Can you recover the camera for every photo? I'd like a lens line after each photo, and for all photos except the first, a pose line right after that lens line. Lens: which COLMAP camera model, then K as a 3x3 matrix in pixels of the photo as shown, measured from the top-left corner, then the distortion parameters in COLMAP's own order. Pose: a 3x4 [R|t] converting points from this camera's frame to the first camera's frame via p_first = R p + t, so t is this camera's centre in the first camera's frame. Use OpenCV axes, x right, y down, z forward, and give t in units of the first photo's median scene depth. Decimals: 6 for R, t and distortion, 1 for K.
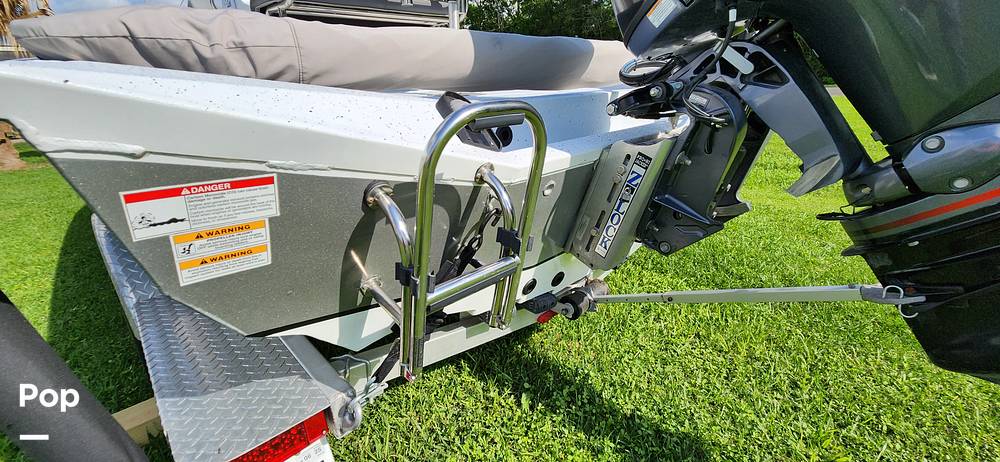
lens RADIAL K [[409.3, 0, 500.0], [0, 409.3, 231.0], [0, 0, 1]] dist [-0.001906, -0.000281]
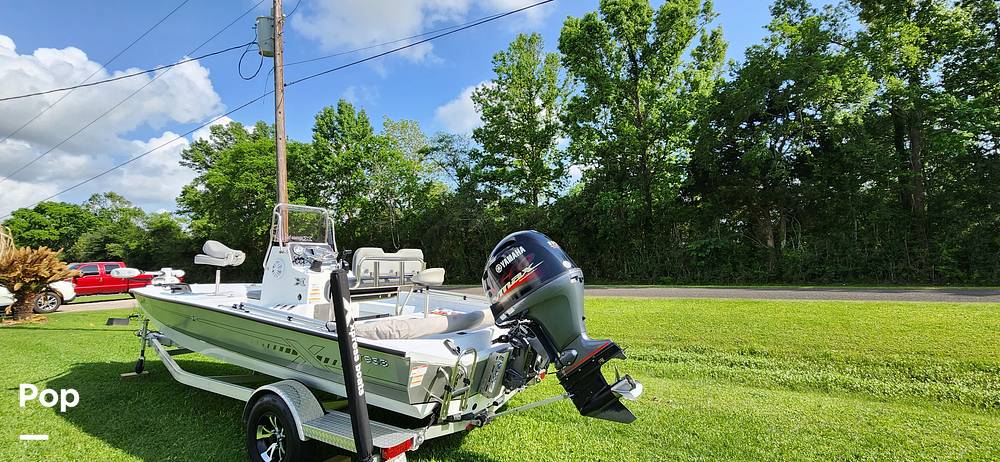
lens RADIAL K [[409.3, 0, 500.0], [0, 409.3, 231.0], [0, 0, 1]] dist [-0.001906, -0.000281]
pose [[0.966475, 0.057769, 0.250179, -0.545033], [0.056388, 0.902820, -0.426306, 0.307512], [-0.250493, 0.426121, 0.869295, -2.289884]]
